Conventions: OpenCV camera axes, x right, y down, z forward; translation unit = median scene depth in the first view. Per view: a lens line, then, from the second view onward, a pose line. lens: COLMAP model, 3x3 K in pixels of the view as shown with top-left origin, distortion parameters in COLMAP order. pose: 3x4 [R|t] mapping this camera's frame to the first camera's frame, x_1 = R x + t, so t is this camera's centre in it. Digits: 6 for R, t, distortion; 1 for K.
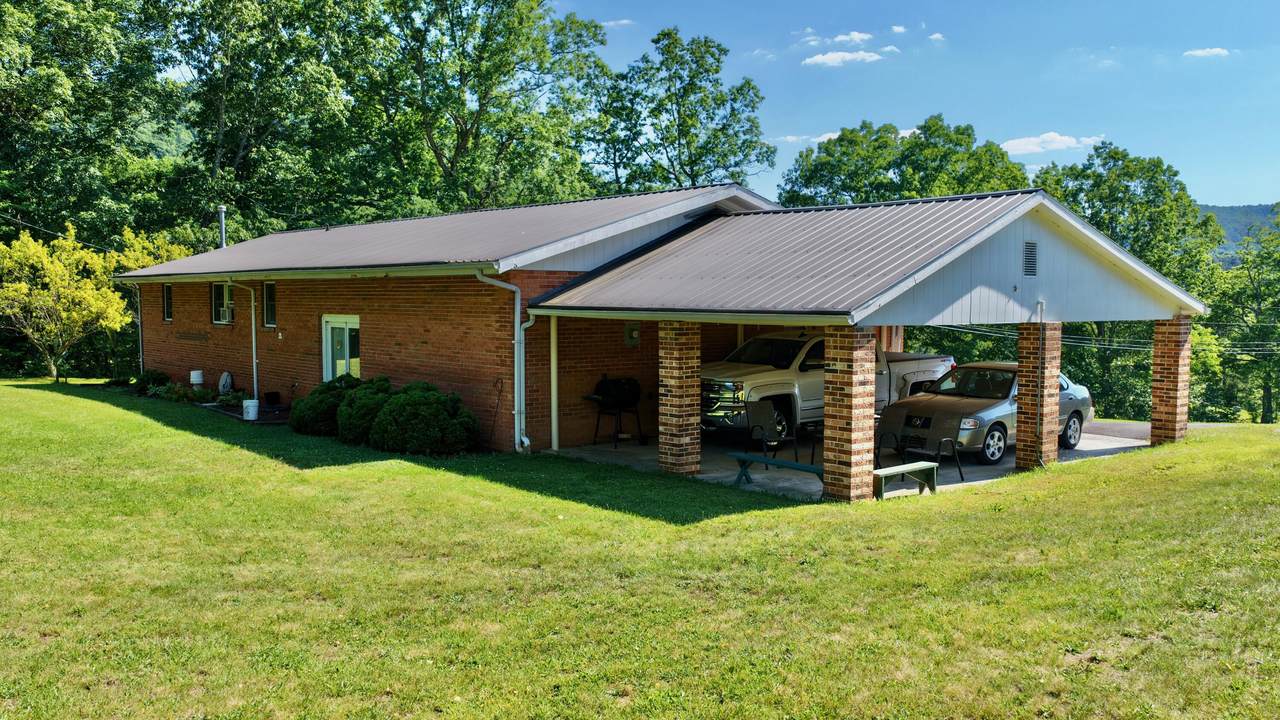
lens RADIAL K [[1071.2, 0, 632.0], [0, 1071.2, 361.6], [0, 0, 1]] dist [0.000317, -0.005832]
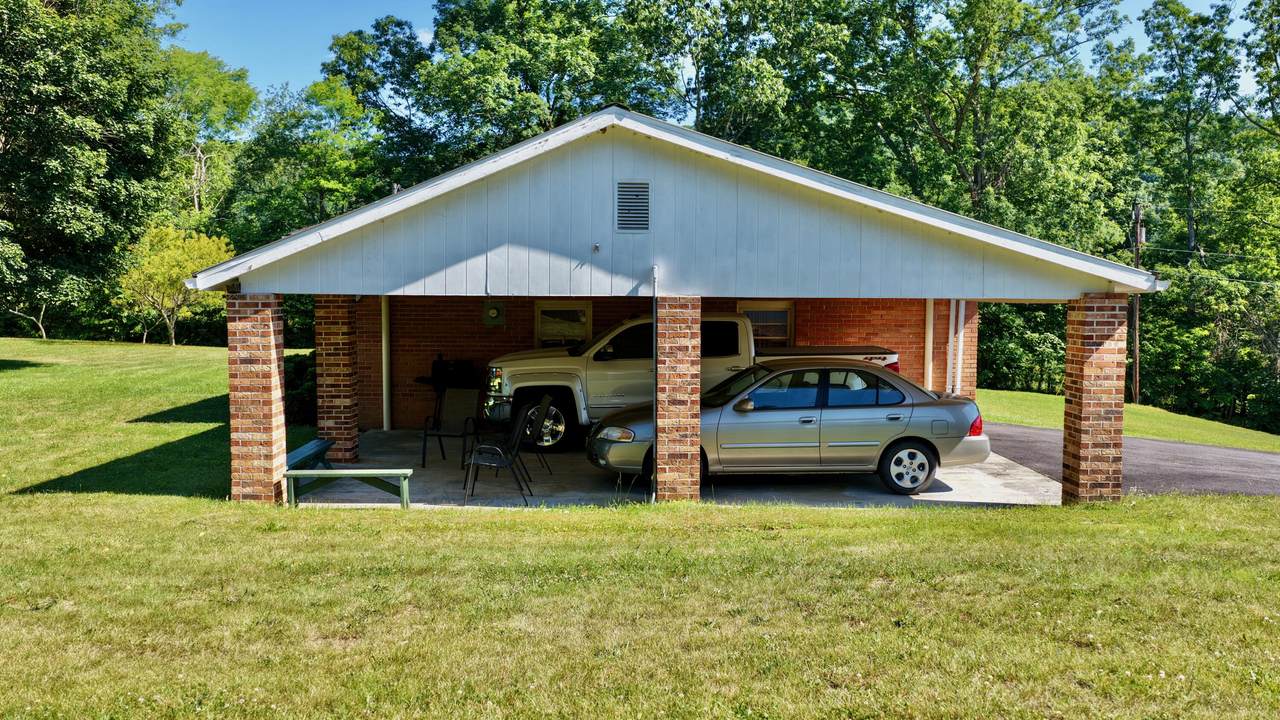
lens RADIAL K [[1071.2, 0, 632.0], [0, 1071.2, 361.6], [0, 0, 1]] dist [0.000317, -0.005832]
pose [[0.776759, 0.042414, -0.628368, 0.800269], [-0.042302, 0.998990, 0.015139, -0.003986], [0.628376, 0.014821, 0.777769, 0.440958]]
